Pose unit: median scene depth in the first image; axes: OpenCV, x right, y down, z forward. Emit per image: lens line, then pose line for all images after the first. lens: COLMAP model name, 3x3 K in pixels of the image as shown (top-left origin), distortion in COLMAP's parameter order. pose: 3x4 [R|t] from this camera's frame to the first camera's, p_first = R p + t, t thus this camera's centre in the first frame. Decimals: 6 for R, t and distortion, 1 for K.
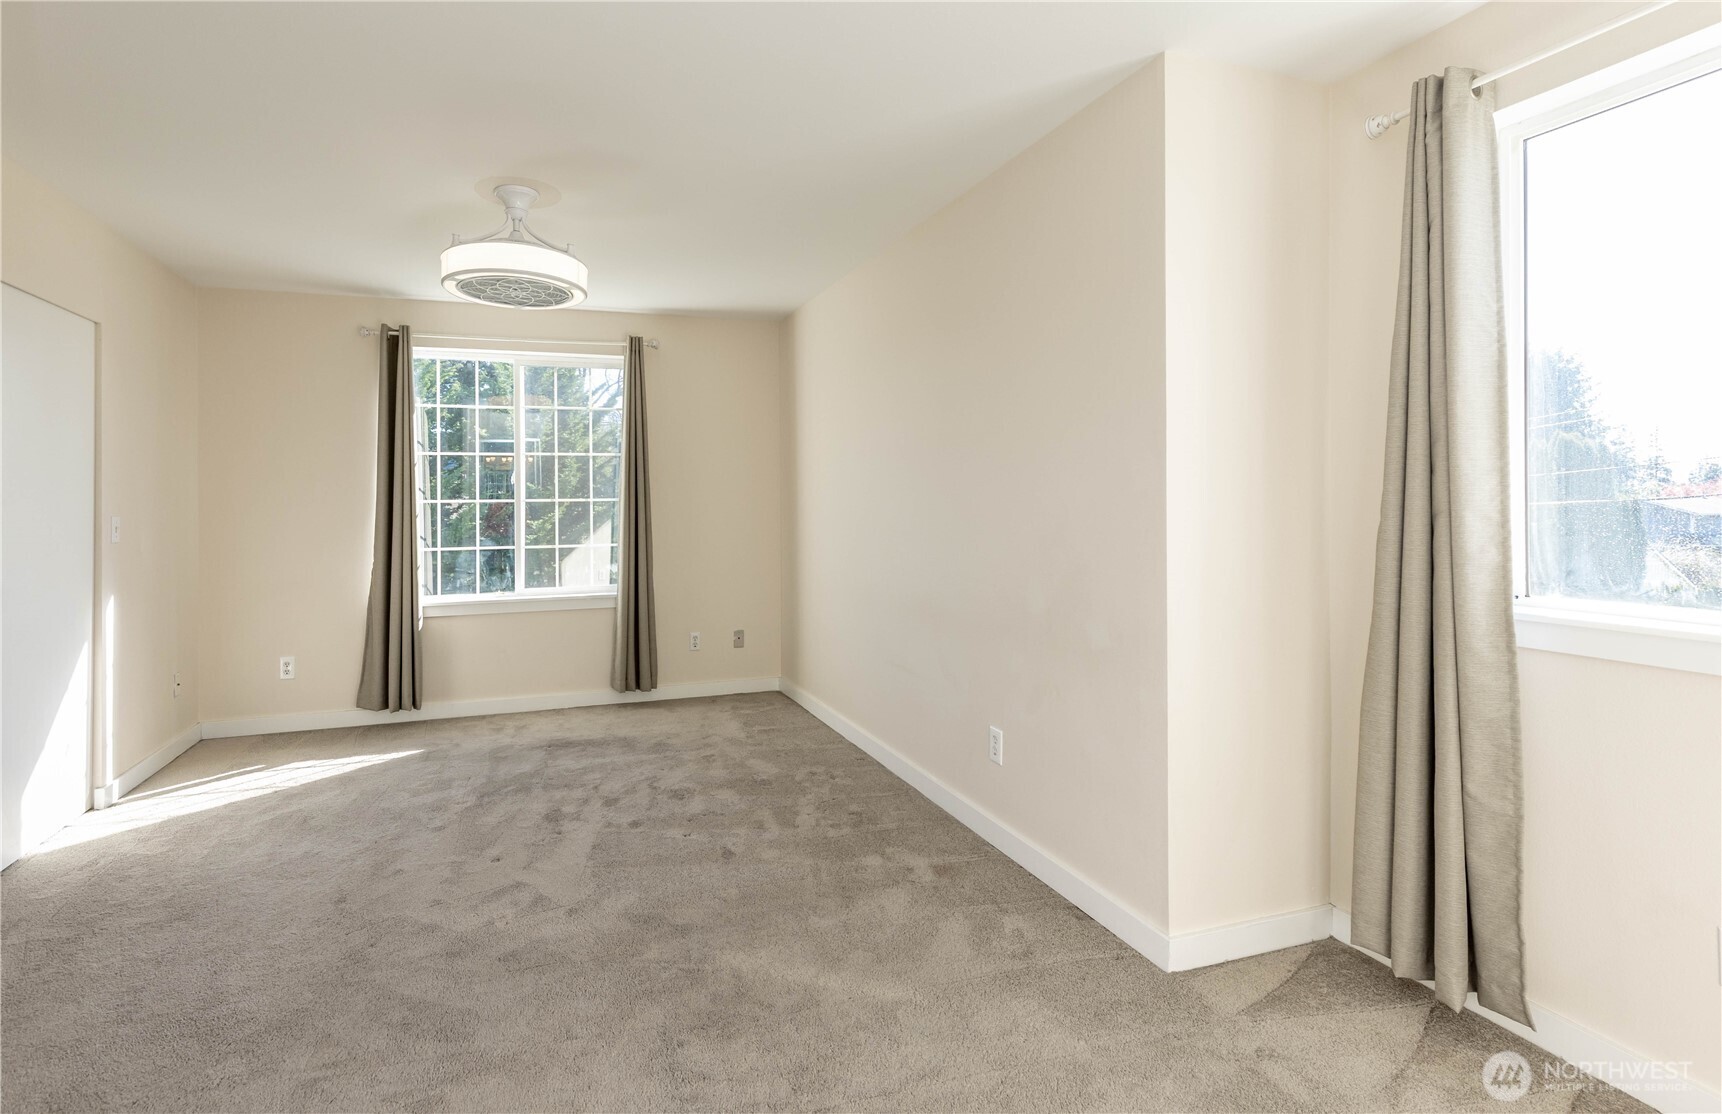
lens RADIAL K [[803.7, 0, 788.5], [0, 803.7, 503.7], [0, 0, 1]] dist [0.017952, -0.000054]
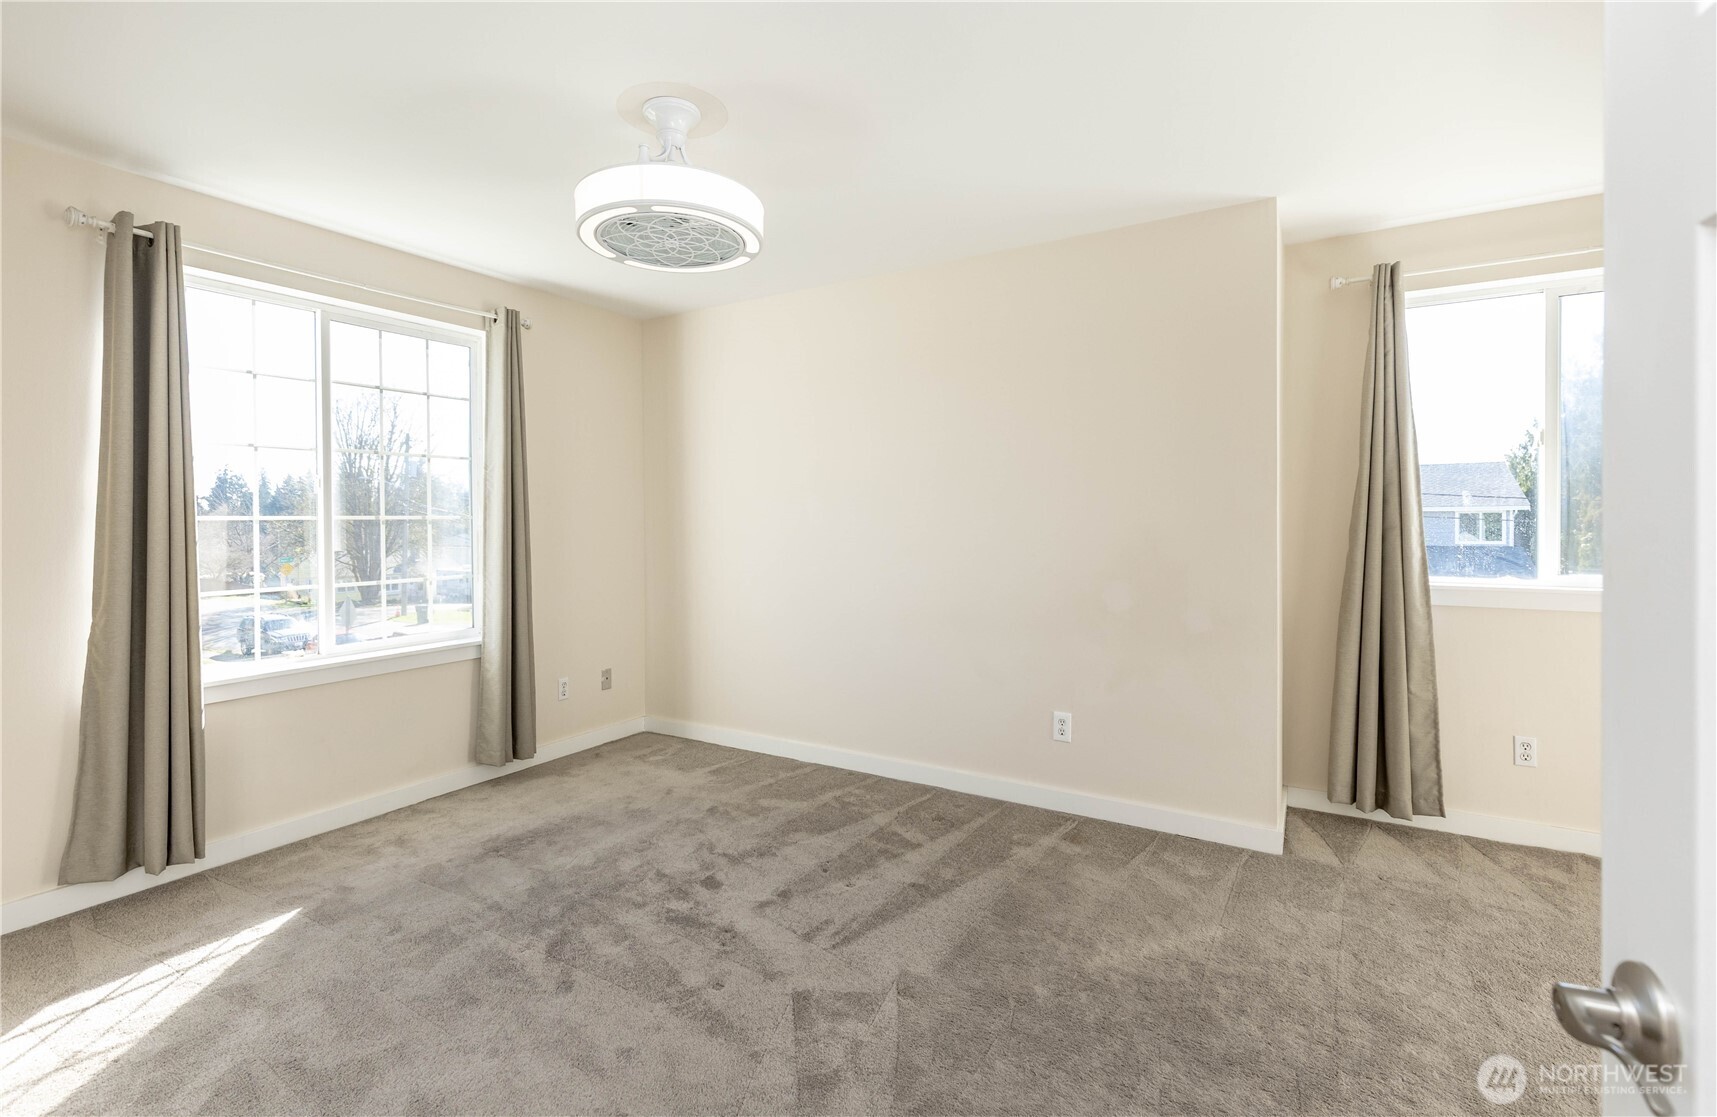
lens RADIAL K [[764.2, 0, 863.4], [0, 764.2, 530.5], [0, 0, 1]] dist [0.010420, -0.000119]
pose [[0.756409, -0.002794, 0.654093, -0.674961], [0.000184, 0.999992, 0.004058, 0.007186], [-0.654099, -0.002950, 0.756403, 0.335133]]
